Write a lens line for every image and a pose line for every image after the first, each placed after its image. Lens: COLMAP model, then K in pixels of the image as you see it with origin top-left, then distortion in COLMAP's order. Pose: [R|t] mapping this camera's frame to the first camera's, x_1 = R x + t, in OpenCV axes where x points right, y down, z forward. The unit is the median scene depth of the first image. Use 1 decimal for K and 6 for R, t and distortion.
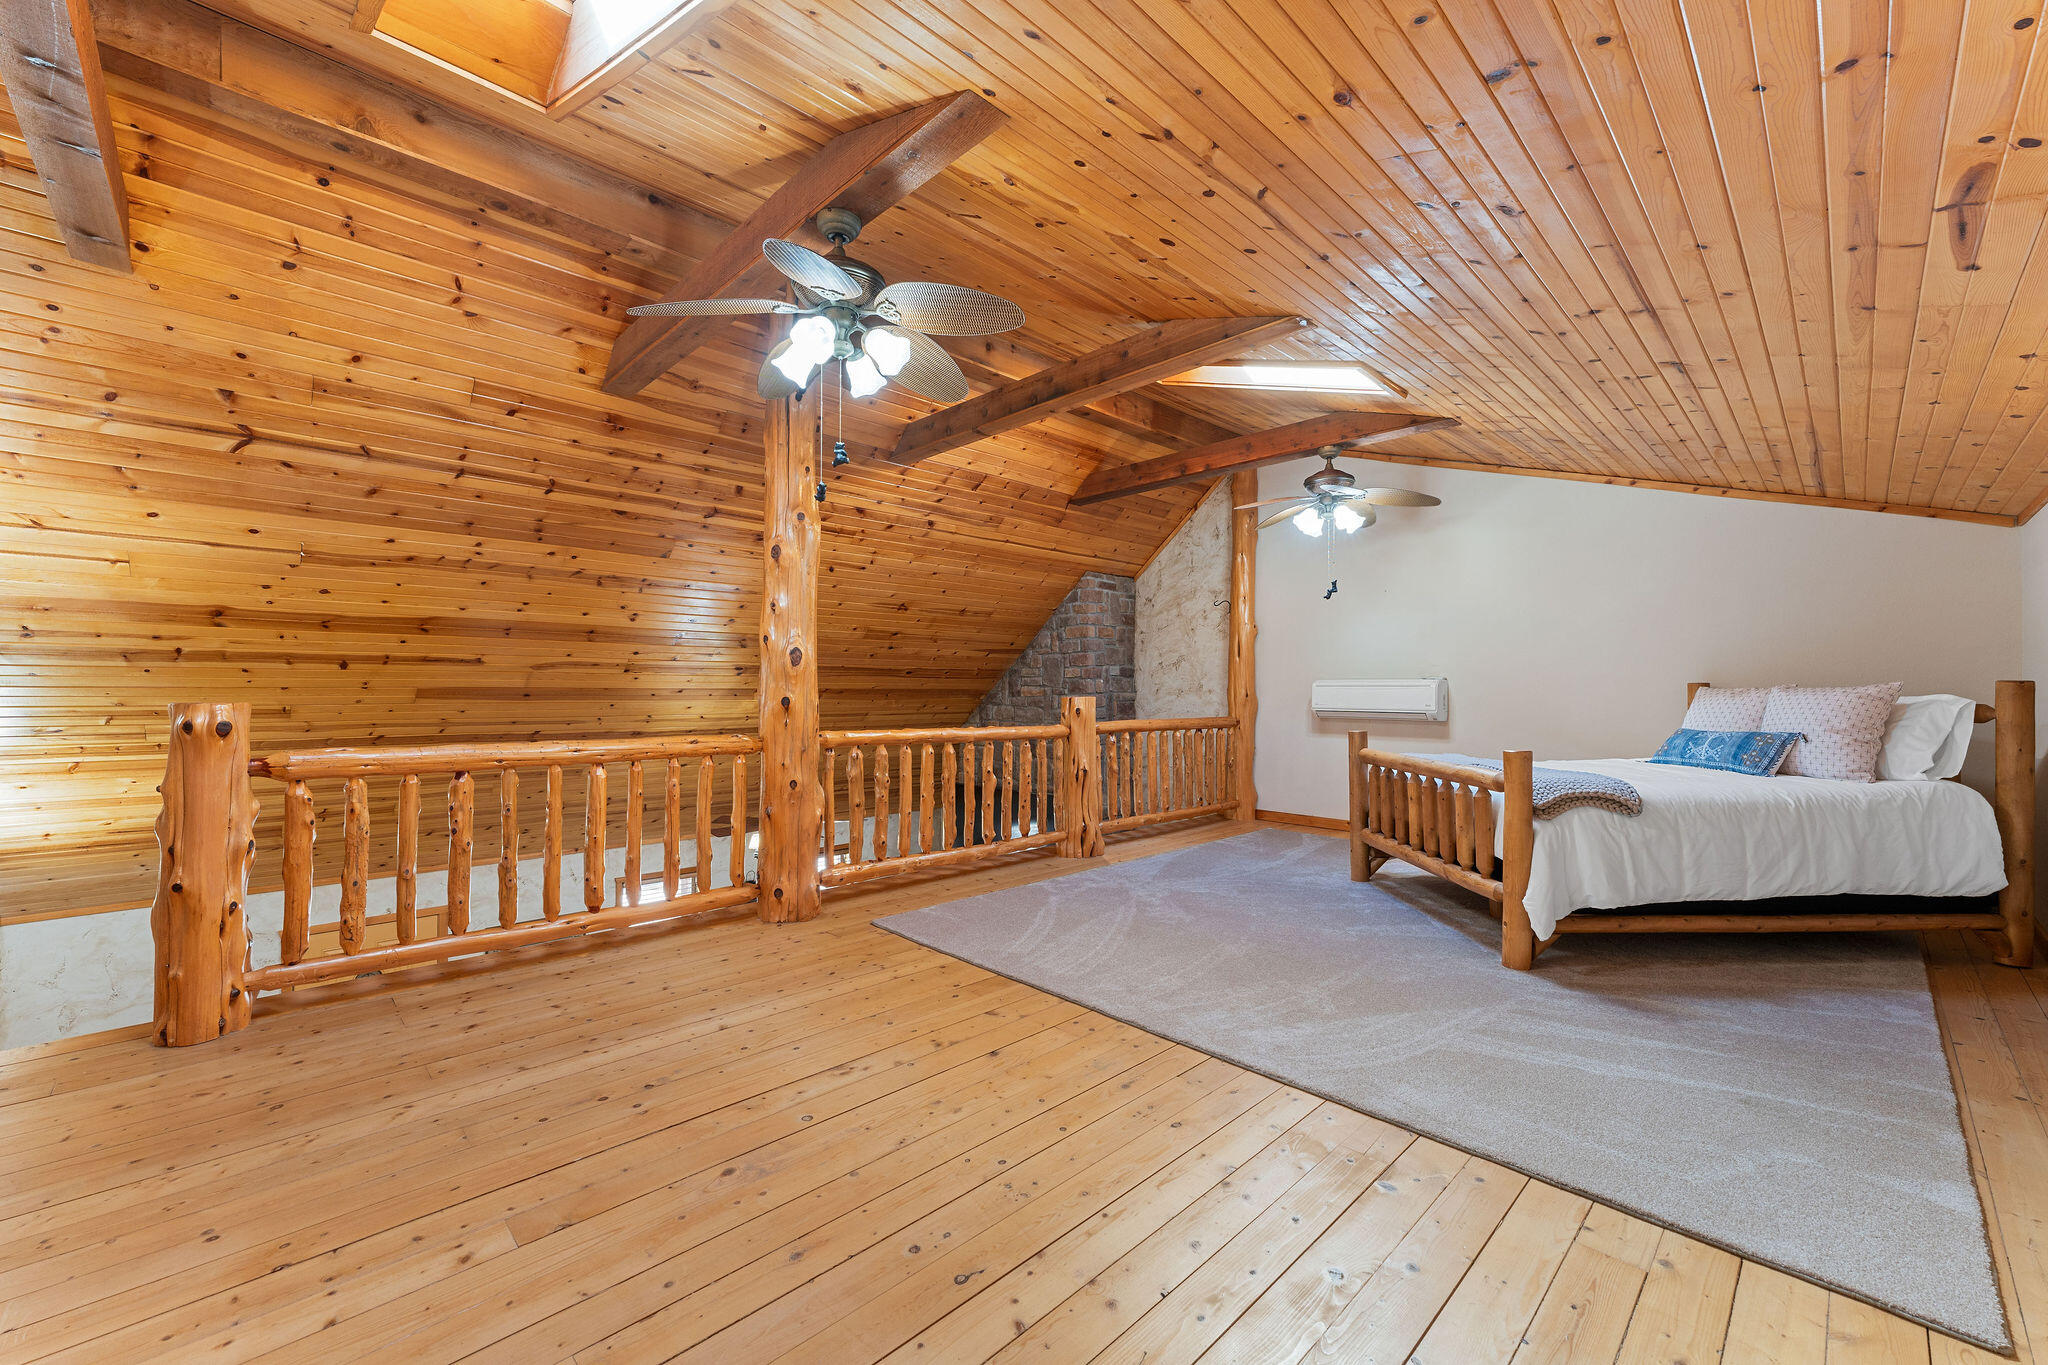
lens RADIAL K [[815.5, 0, 1023.8], [0, 815.5, 683.5], [0, 0, 1]] dist [0.000170, 0.000668]
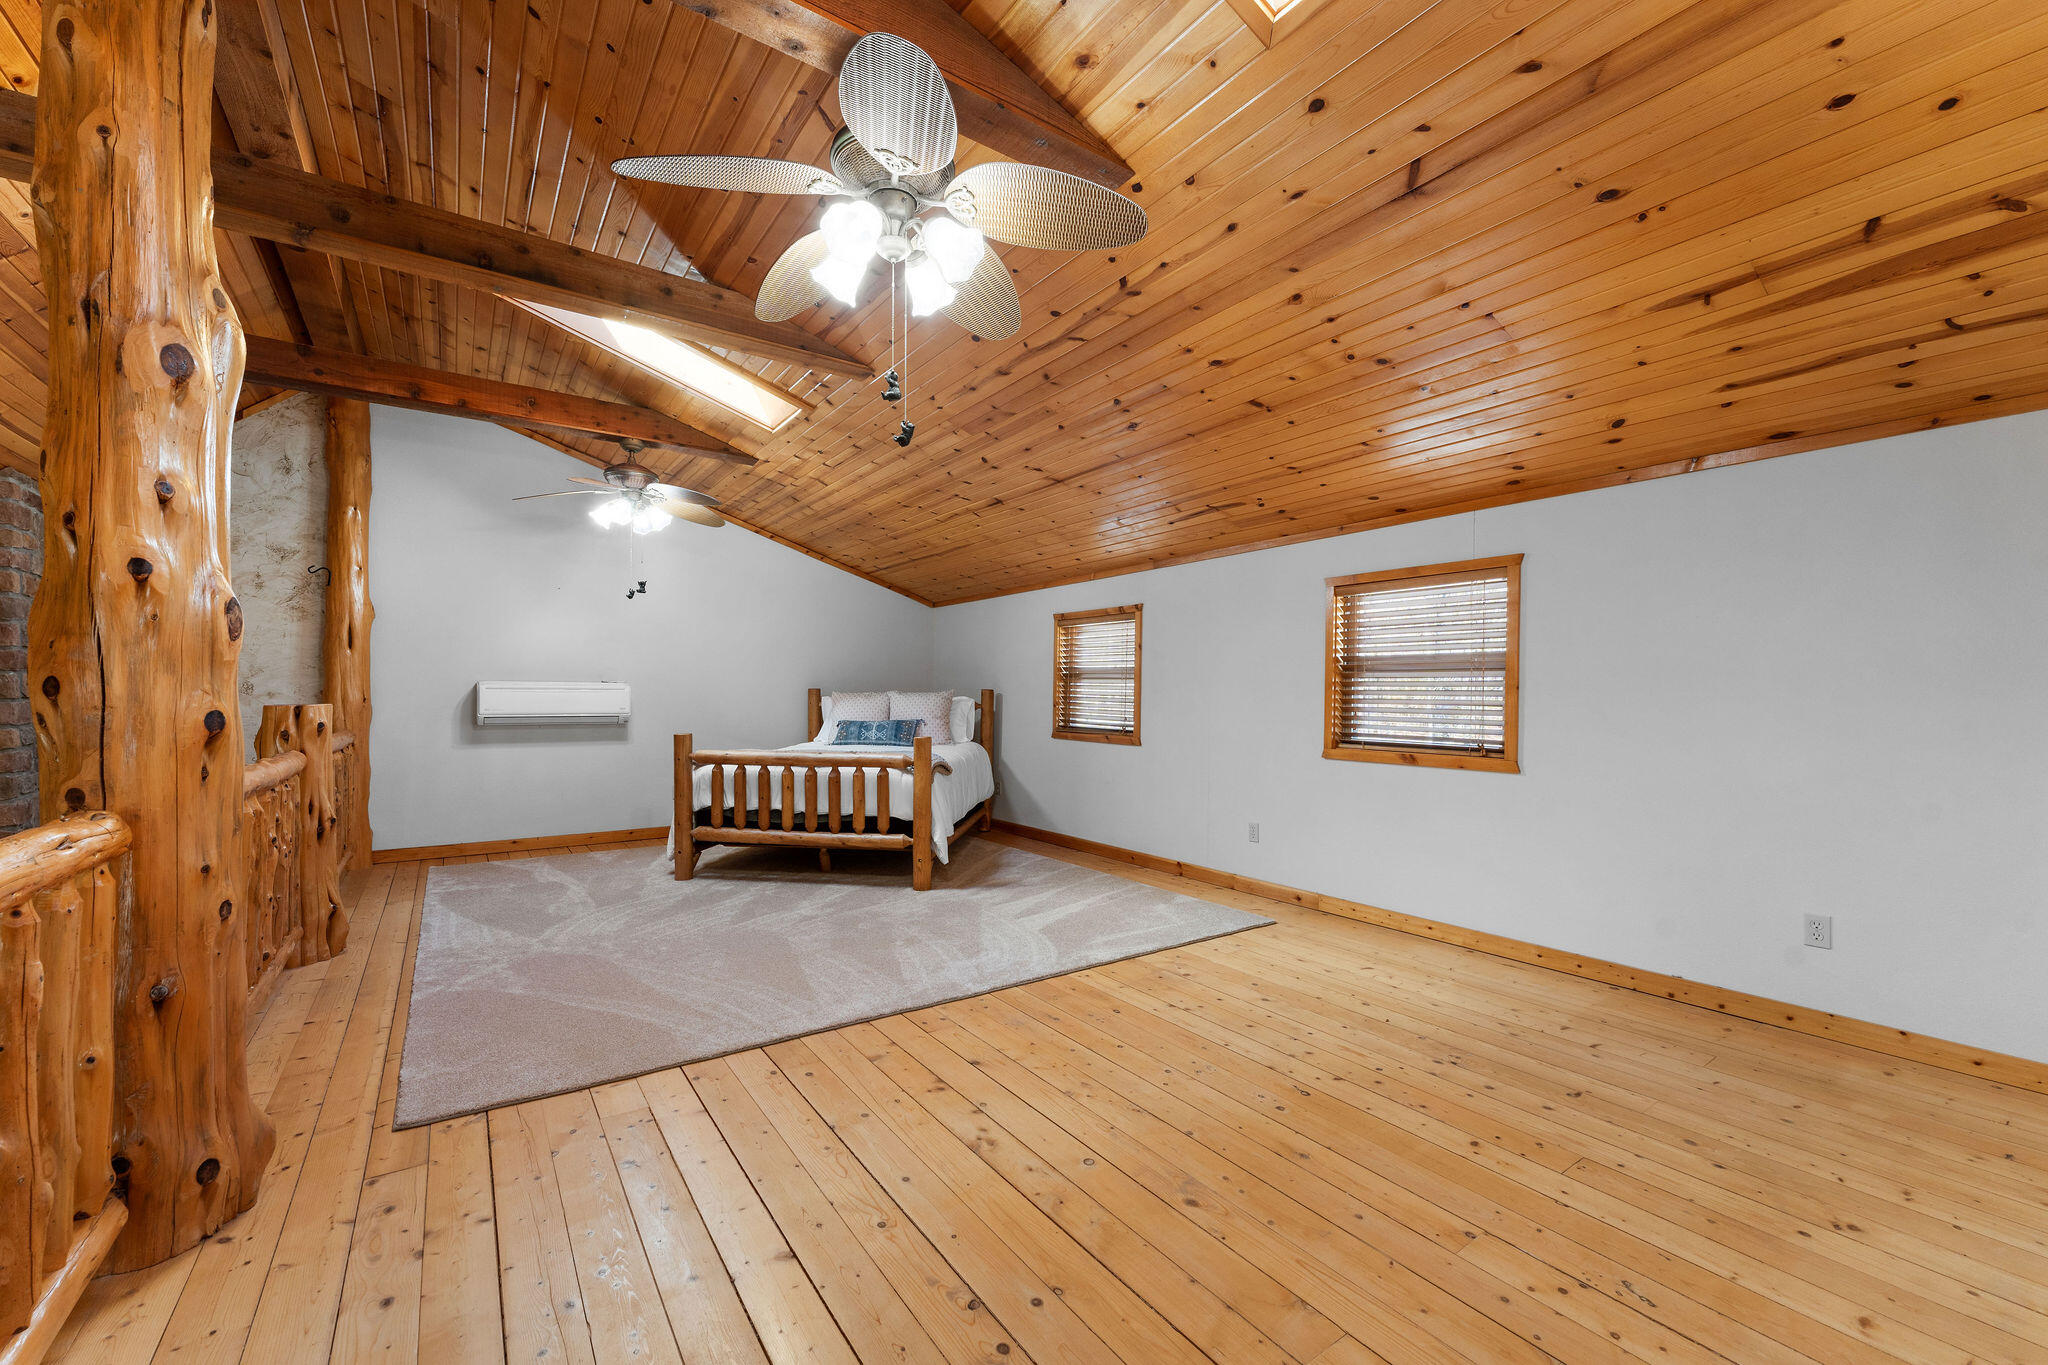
lens RADIAL K [[815.5, 0, 1024.0], [0, 815.5, 695.6], [0, 0, 1]] dist [0.000170, 0.000668]
pose [[0.160040, -0.002765, 0.987107, -0.735232], [-0.009944, 0.999941, 0.004413, 0.001763], [-0.987060, -0.010522, 0.160003, 0.577191]]
